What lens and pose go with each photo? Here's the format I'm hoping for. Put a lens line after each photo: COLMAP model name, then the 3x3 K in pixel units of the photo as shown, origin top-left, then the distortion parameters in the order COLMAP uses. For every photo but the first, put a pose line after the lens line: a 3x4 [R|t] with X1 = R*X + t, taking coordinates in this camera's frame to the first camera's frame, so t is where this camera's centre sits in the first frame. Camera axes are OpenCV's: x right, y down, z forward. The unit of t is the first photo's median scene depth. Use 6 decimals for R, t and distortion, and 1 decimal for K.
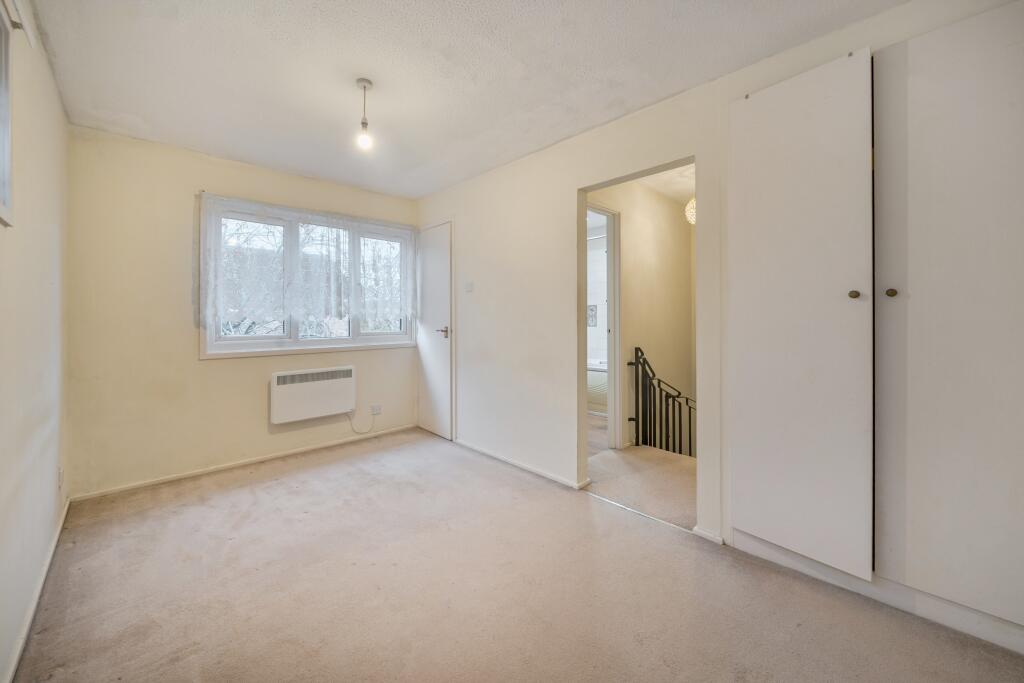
lens RADIAL K [[390.5, 0, 513.5], [0, 390.5, 314.1], [0, 0, 1]] dist [-0.002509, -0.000204]
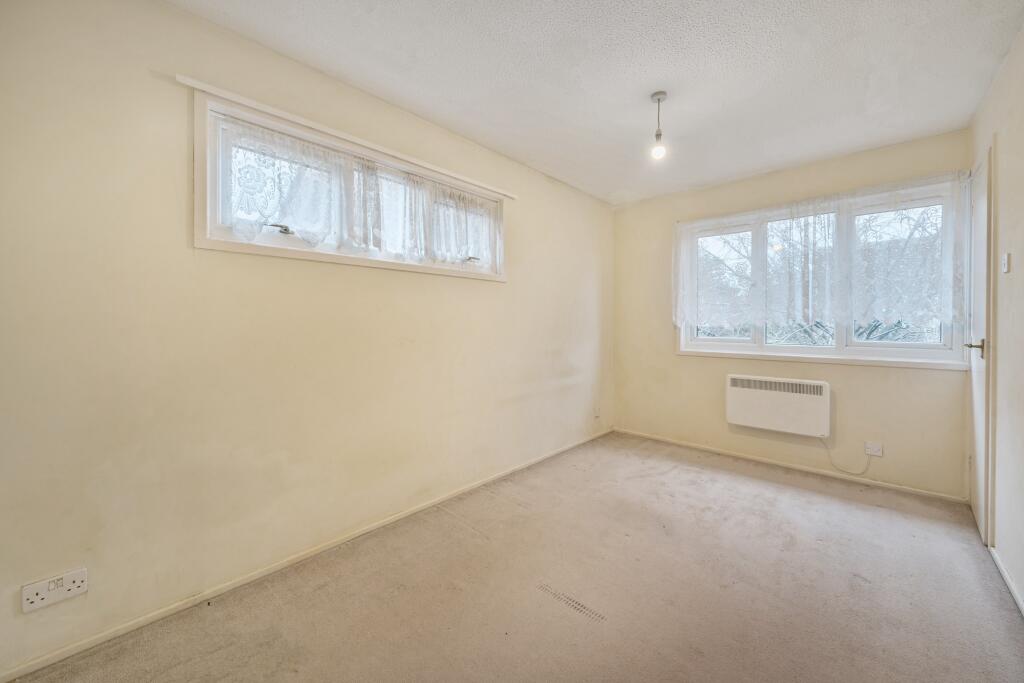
lens RADIAL K [[390.5, 0, 510.9], [0, 390.5, 325.8], [0, 0, 1]] dist [-0.002509, -0.000204]
pose [[0.055212, 0.010898, -0.998415, 0.390268], [0.007850, 0.999905, 0.011348, 0.003068], [0.998444, -0.008464, 0.055122, 0.341121]]
